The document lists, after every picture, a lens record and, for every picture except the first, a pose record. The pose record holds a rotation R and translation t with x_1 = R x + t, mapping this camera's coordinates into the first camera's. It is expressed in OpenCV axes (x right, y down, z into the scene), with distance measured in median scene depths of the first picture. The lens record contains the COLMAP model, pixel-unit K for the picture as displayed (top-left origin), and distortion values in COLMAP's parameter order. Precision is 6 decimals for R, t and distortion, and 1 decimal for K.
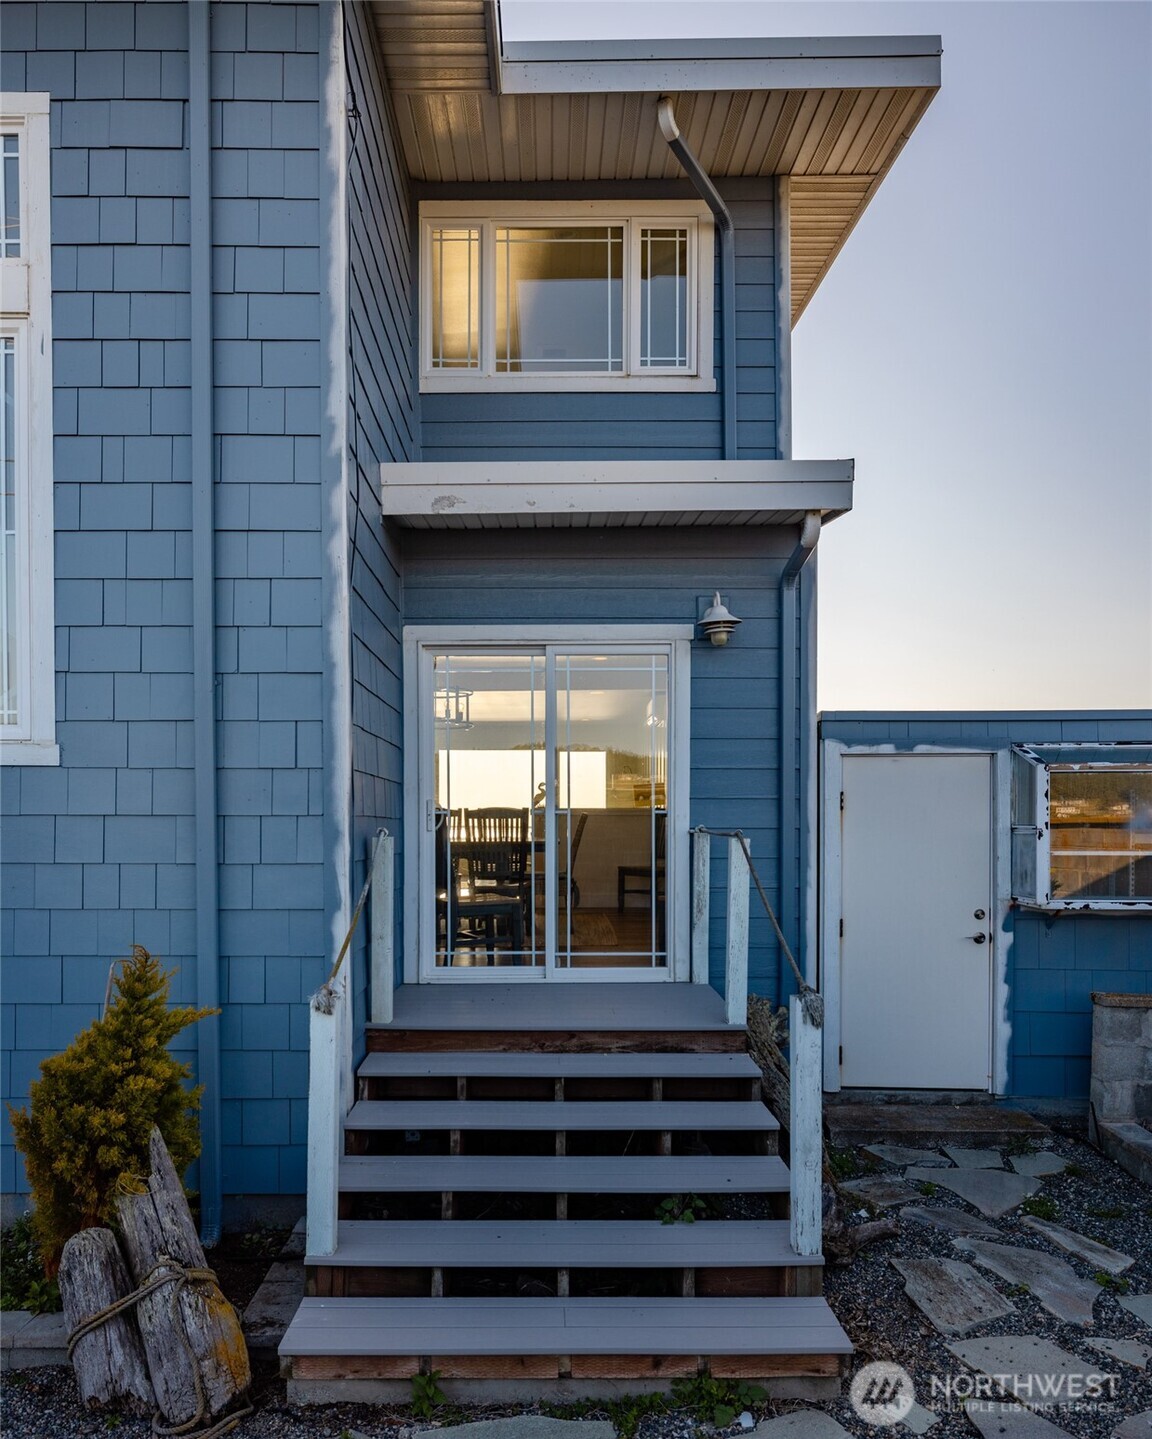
lens RADIAL K [[1065.2, 0, 588.9], [0, 1065.2, 829.4], [0, 0, 1]] dist [-0.014606, 0.005772]
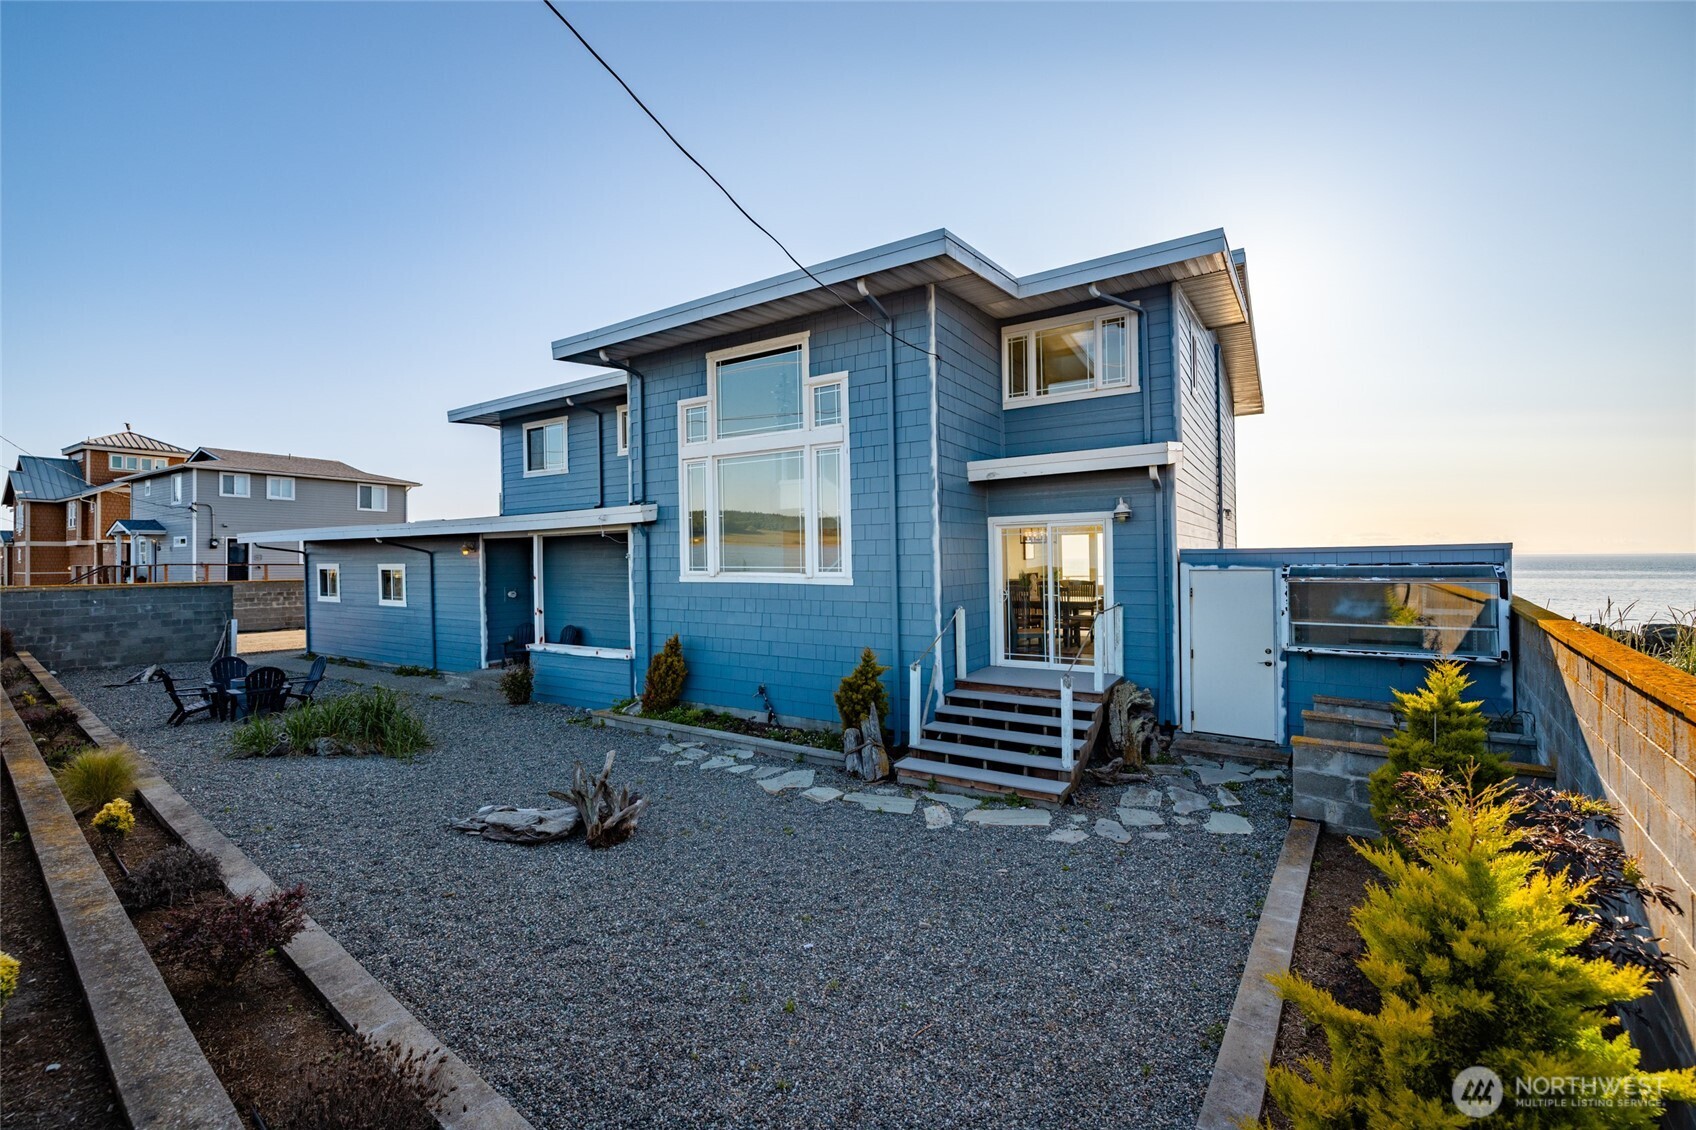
lens RADIAL K [[720.7, 0, 847.2], [0, 720.7, 558.1], [0, 0, 1]] dist [-0.001273, -0.000076]
pose [[0.839749, -0.010323, -0.542877, 0.627511], [0.006620, 0.999940, -0.008775, -0.122366], [0.542935, 0.003775, 0.839766, -0.775028]]
